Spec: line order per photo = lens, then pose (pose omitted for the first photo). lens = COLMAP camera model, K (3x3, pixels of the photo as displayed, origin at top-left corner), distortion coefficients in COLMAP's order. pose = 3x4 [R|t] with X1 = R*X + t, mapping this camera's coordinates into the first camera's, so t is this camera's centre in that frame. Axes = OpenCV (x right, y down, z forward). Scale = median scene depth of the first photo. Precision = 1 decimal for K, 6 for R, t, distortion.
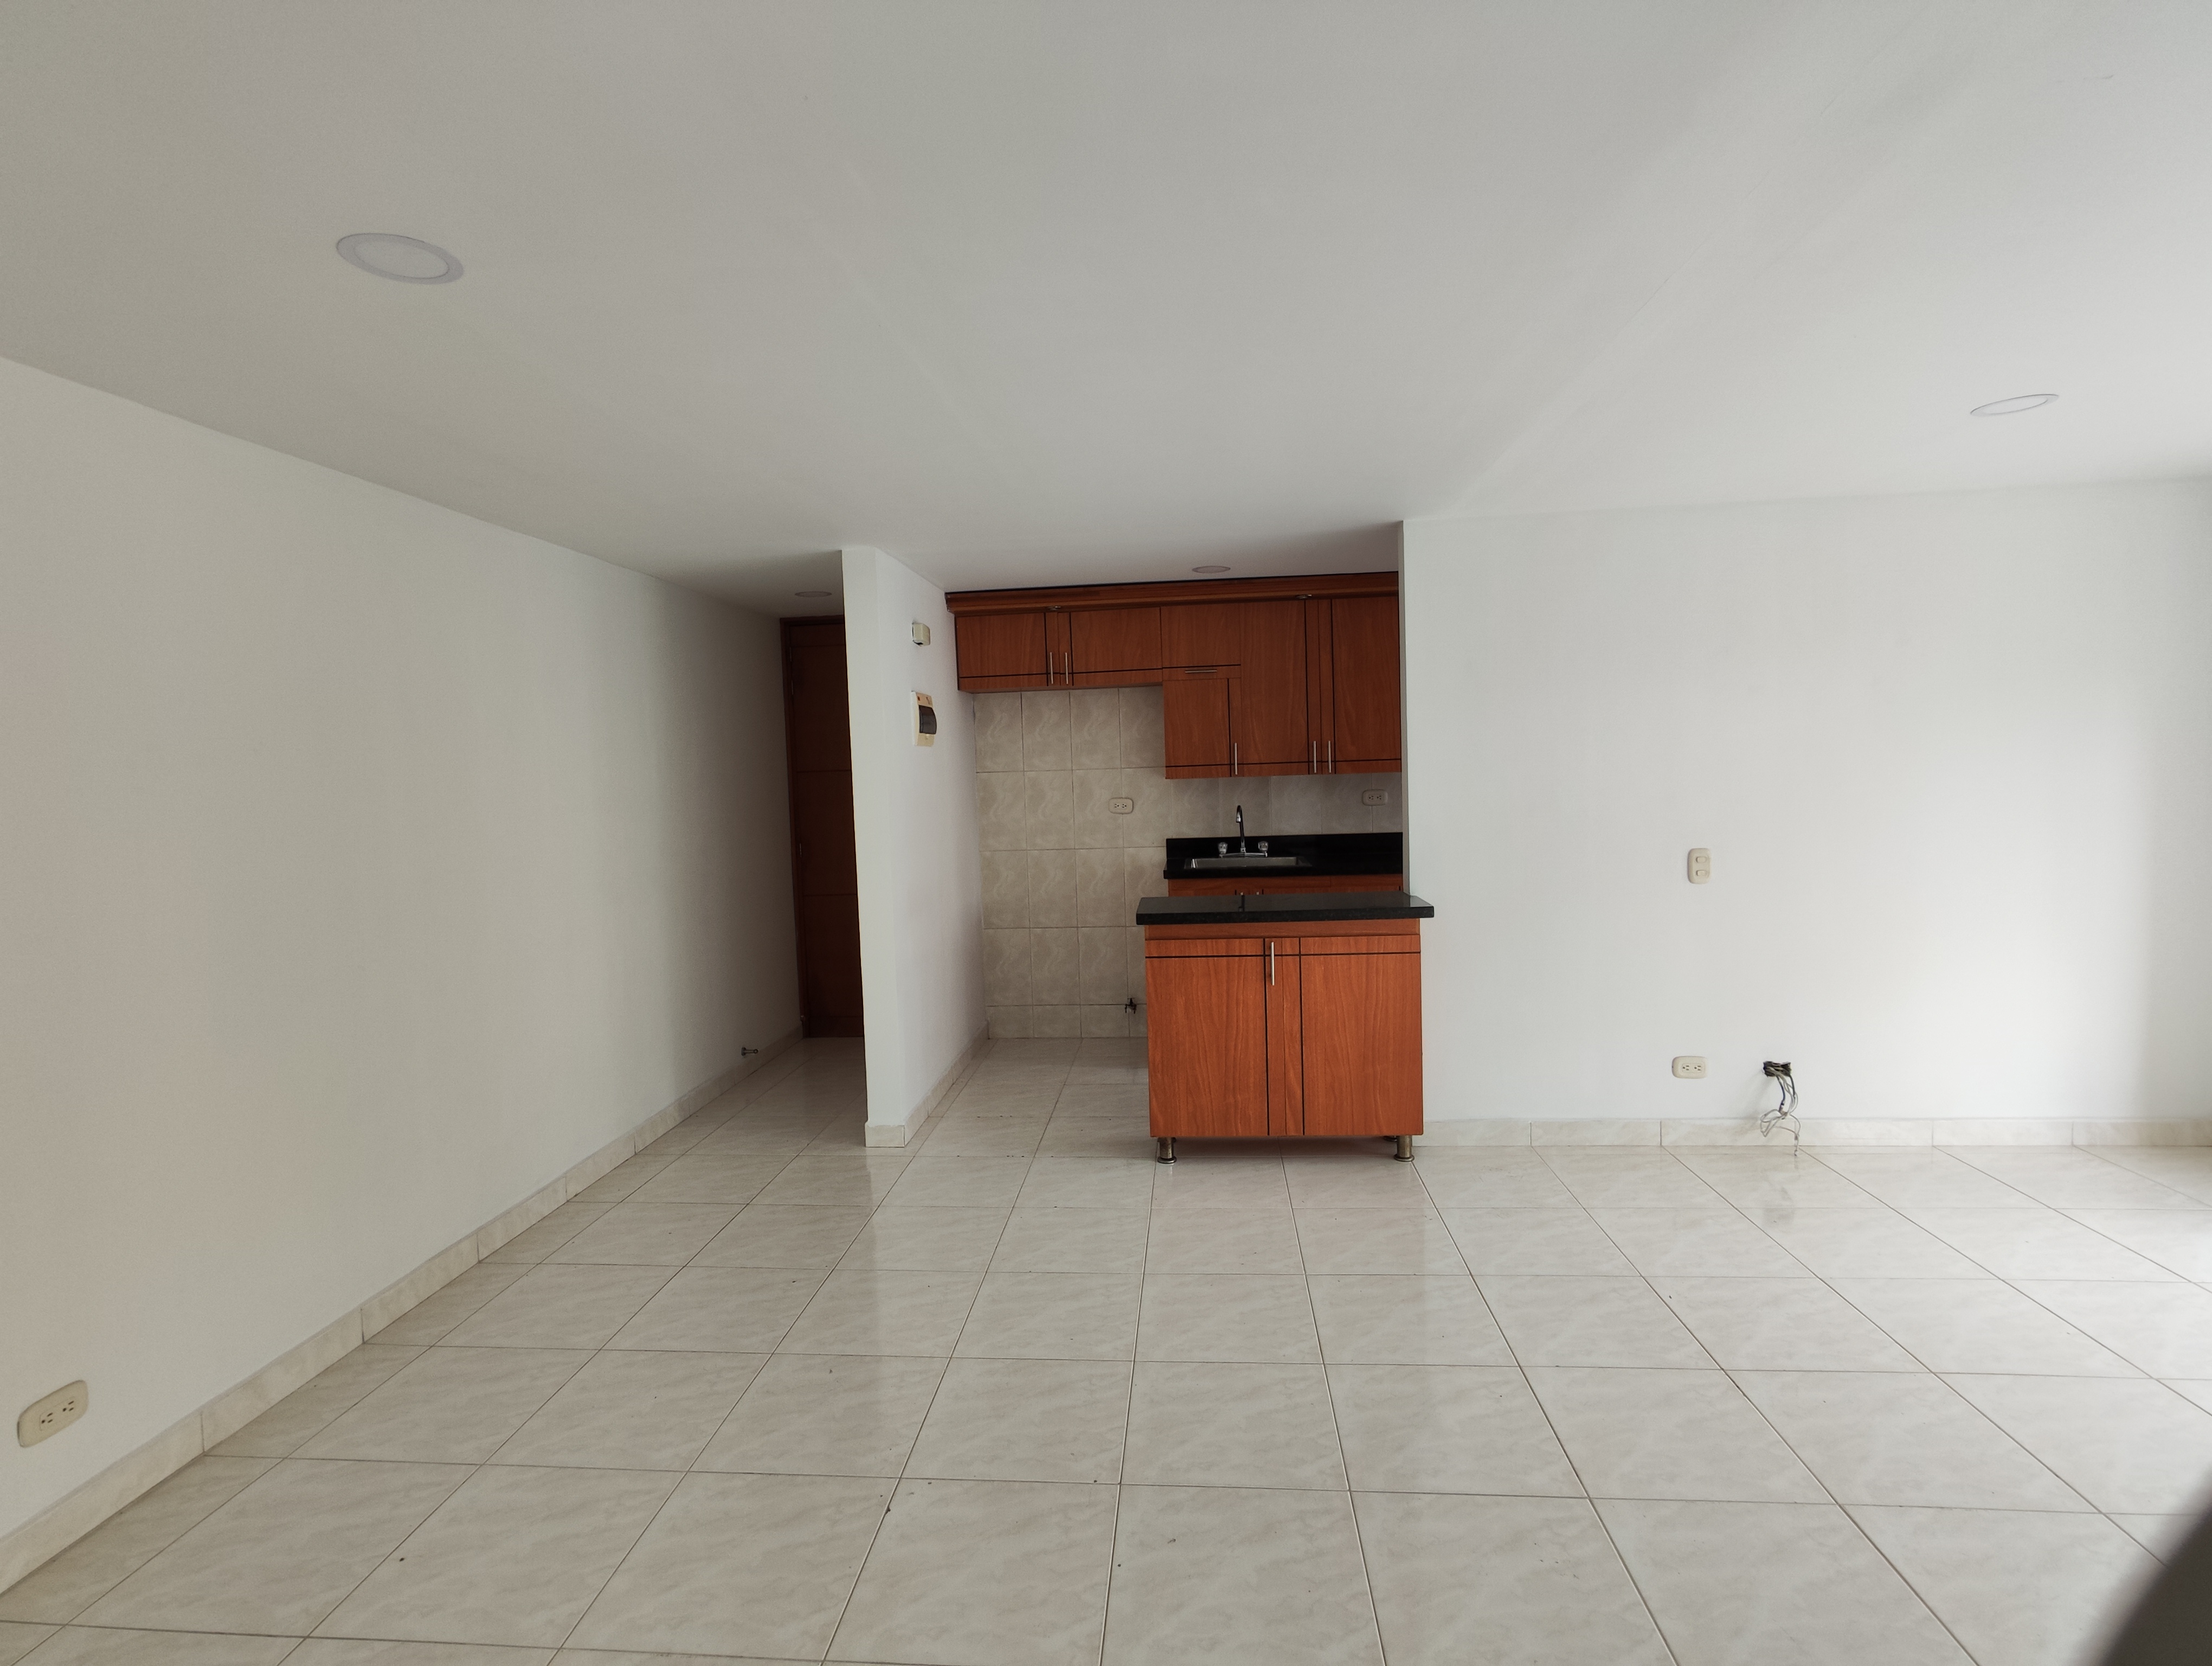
lens RADIAL K [[1077.9, 0, 1108.0], [0, 1077.9, 840.8], [0, 0, 1]] dist [-0.009389, 0.006785]
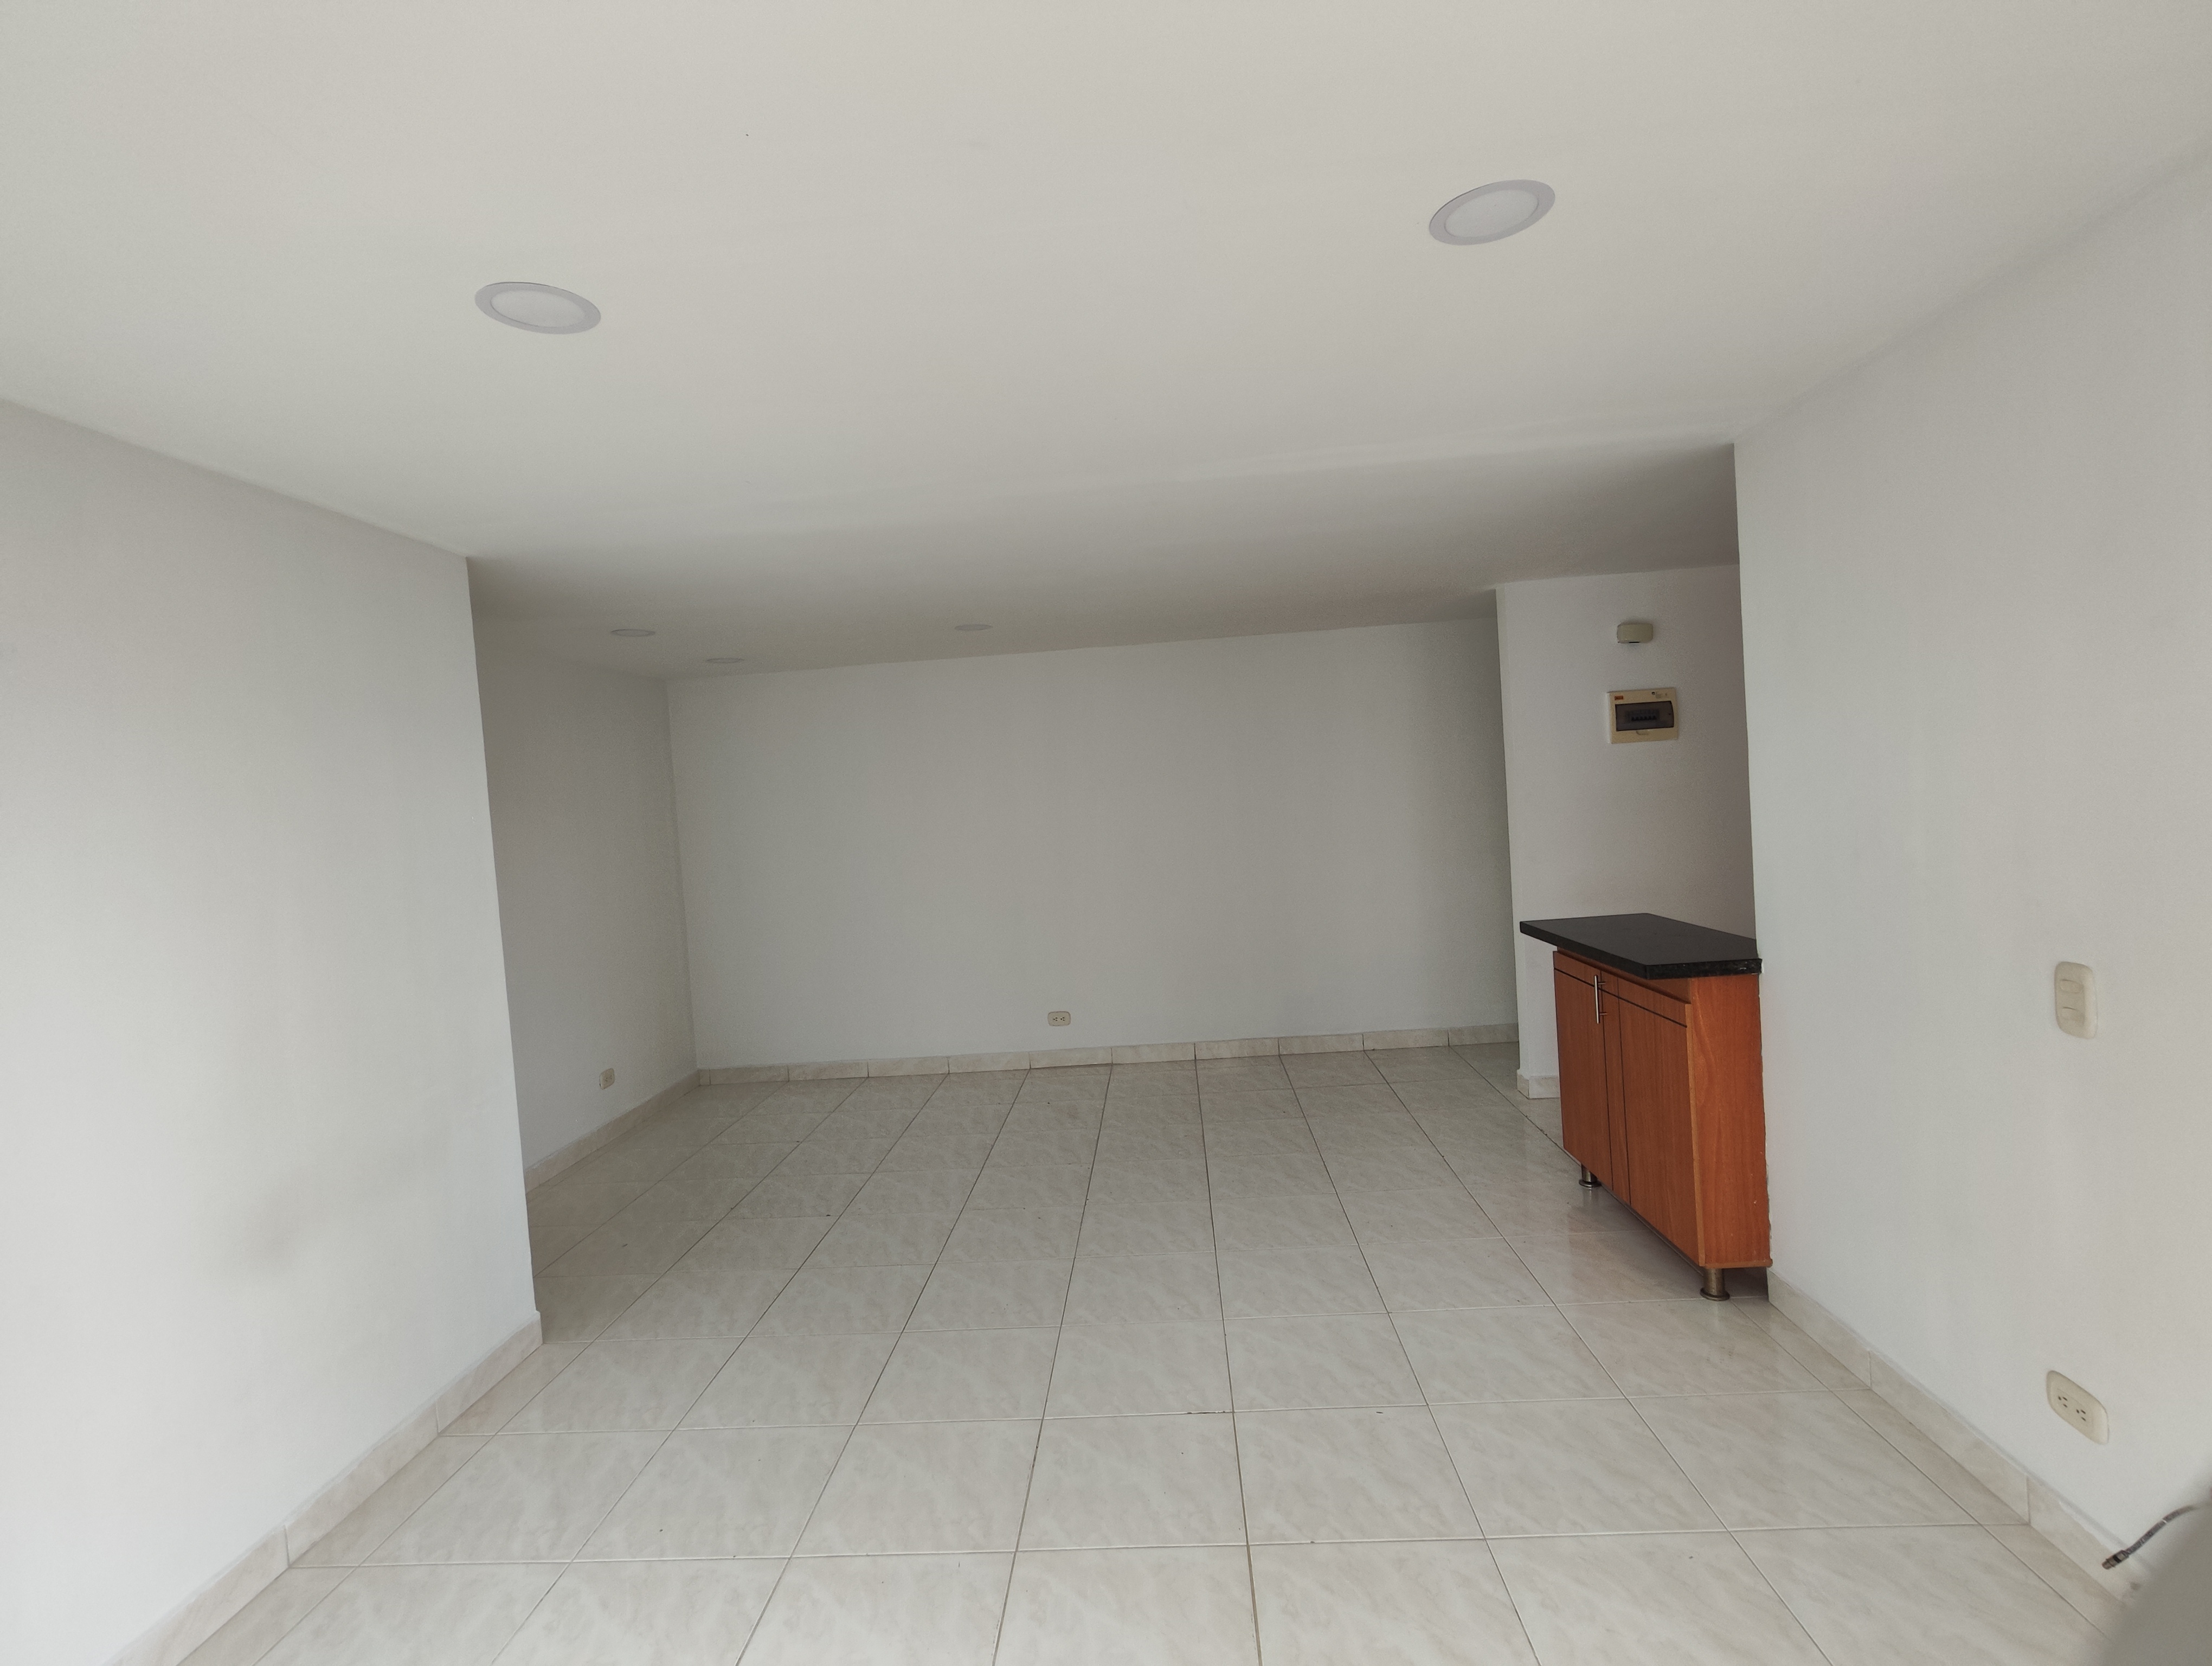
lens RADIAL K [[1077.9, 0, 1108.0], [0, 1077.9, 840.8], [0, 0, 1]] dist [-0.009389, 0.006785]
pose [[0.039510, 0.070831, -0.996706, 0.991049], [-0.001893, 0.997488, 0.070812, -0.078399], [0.999217, -0.000911, 0.039545, 0.541581]]
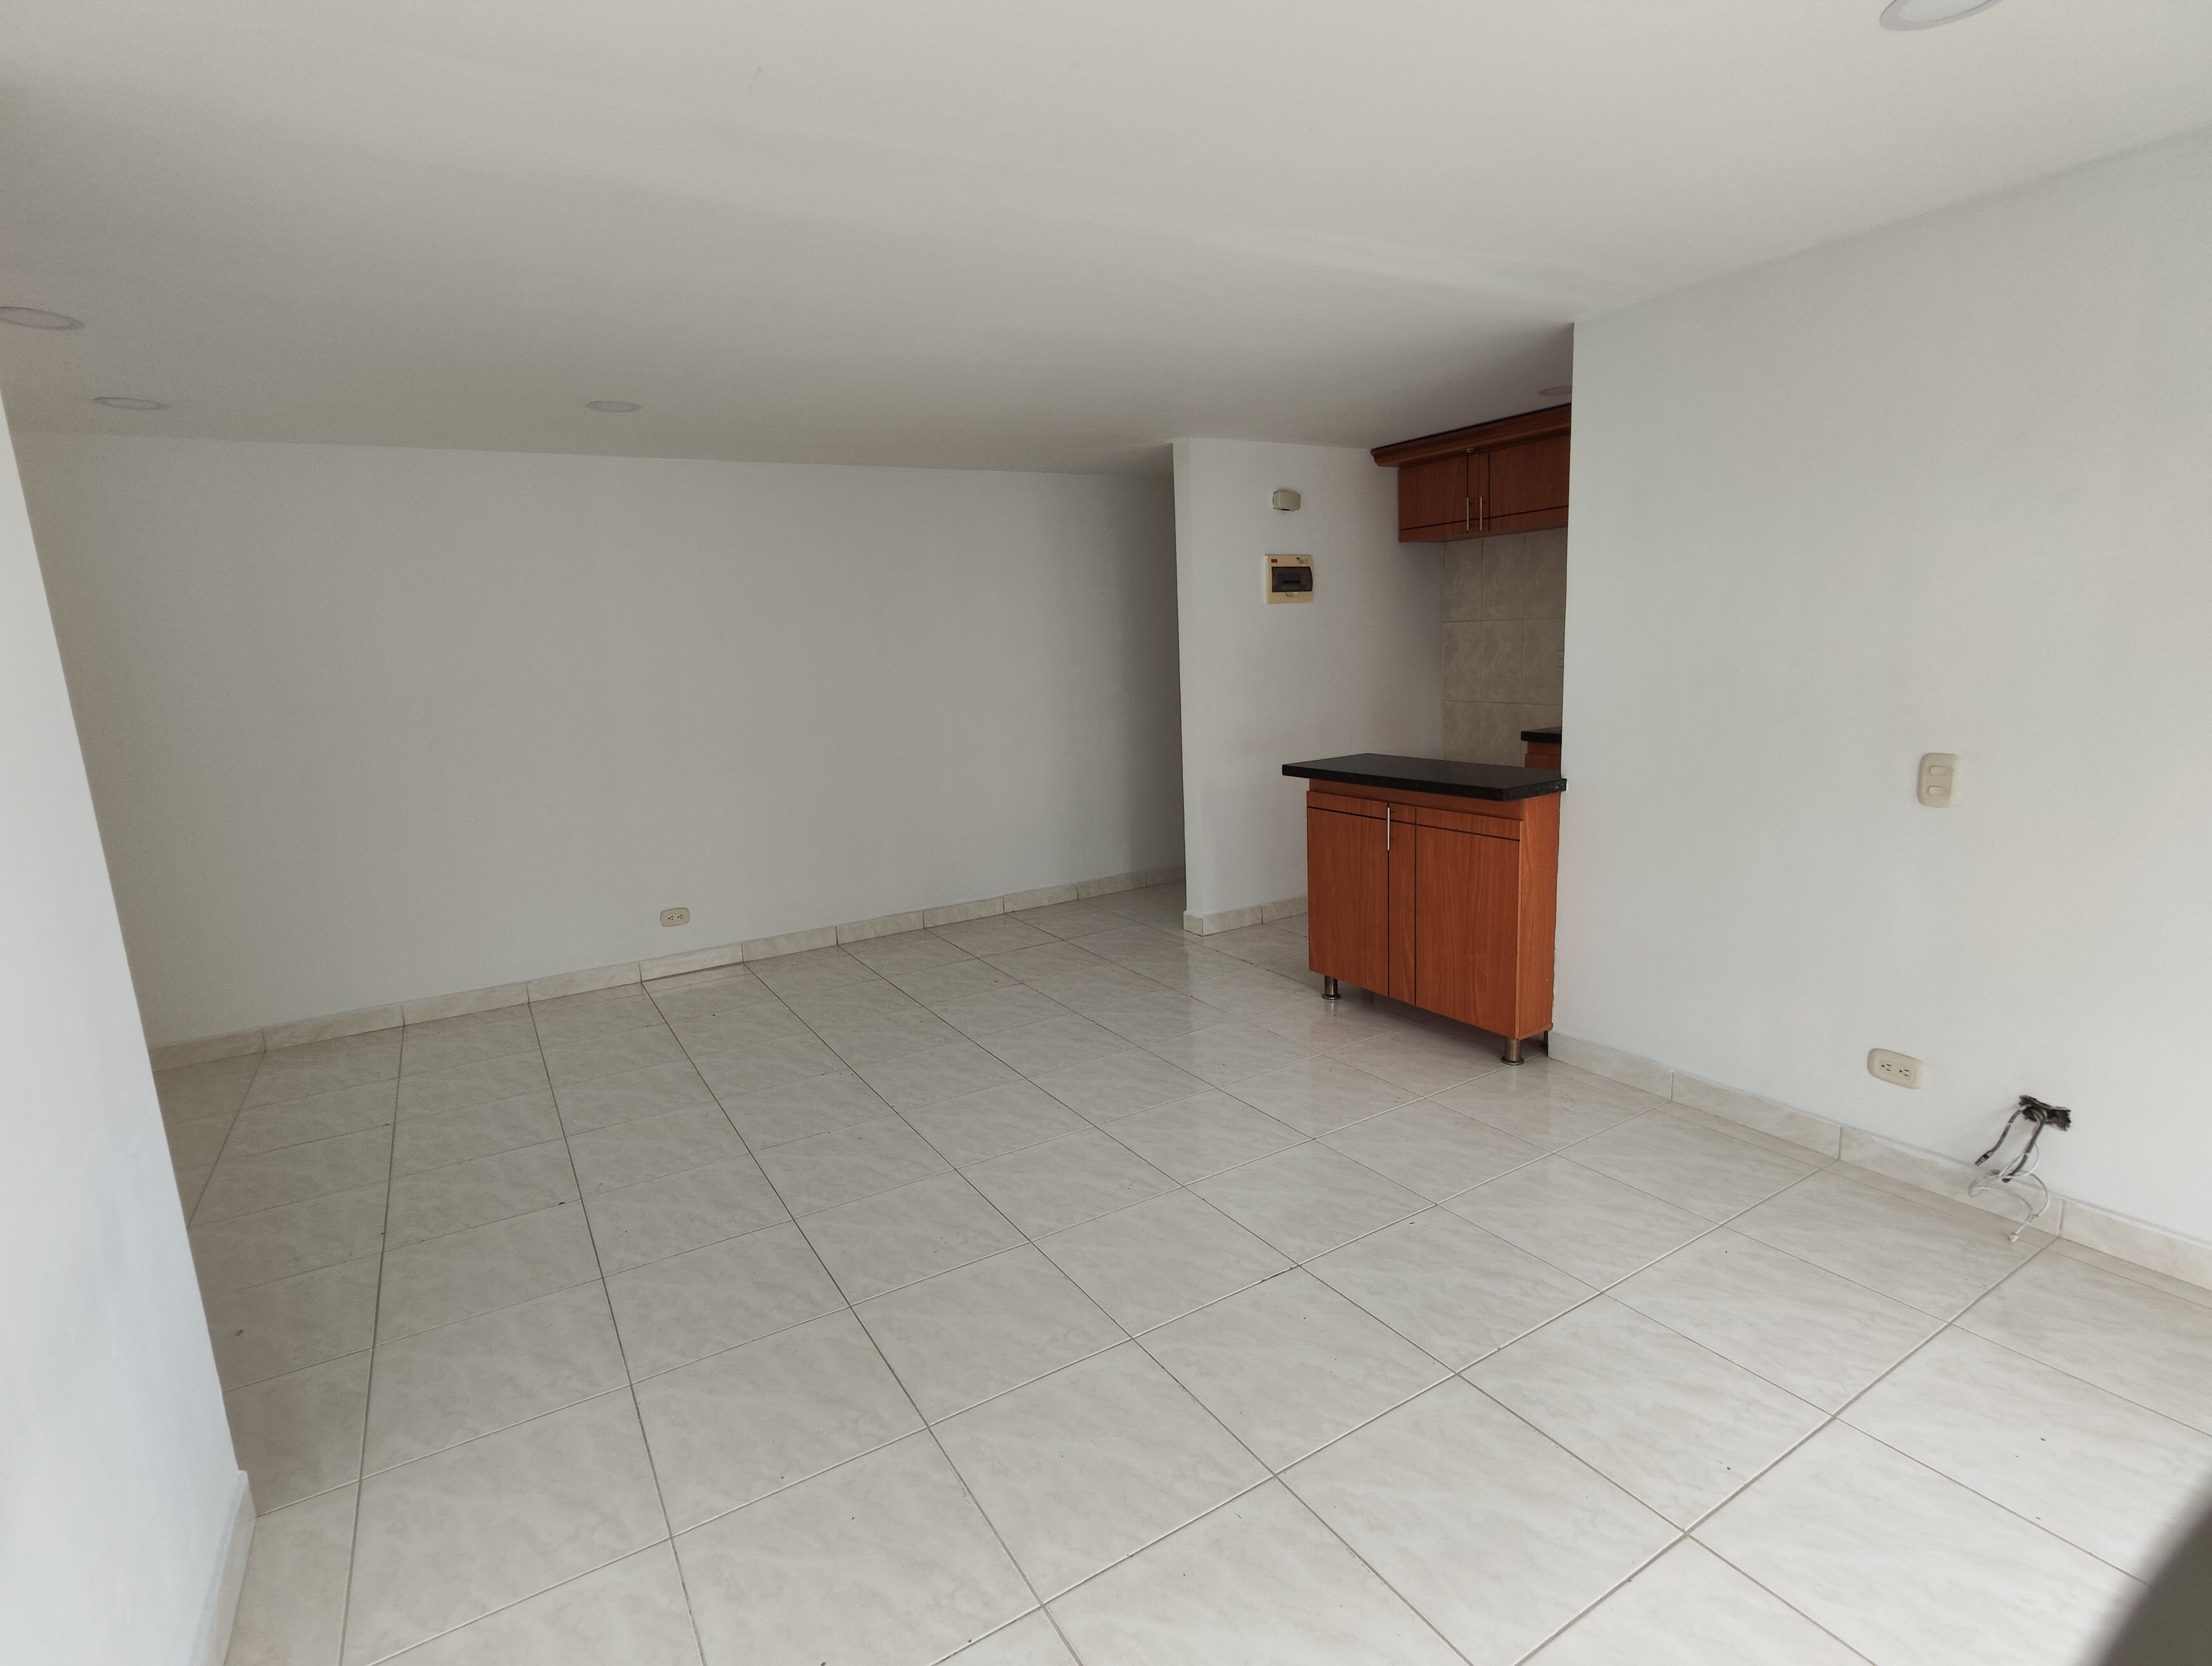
lens RADIAL K [[1078.4, 0, 1106.0], [0, 1078.4, 833.0], [0, 0, 1]] dist [-0.006006, 0.000622]
pose [[0.598847, 0.149212, -0.786840, 0.758165], [-0.030576, 0.986034, 0.163715, -0.036023], [0.800279, -0.073982, 0.595046, 0.193350]]
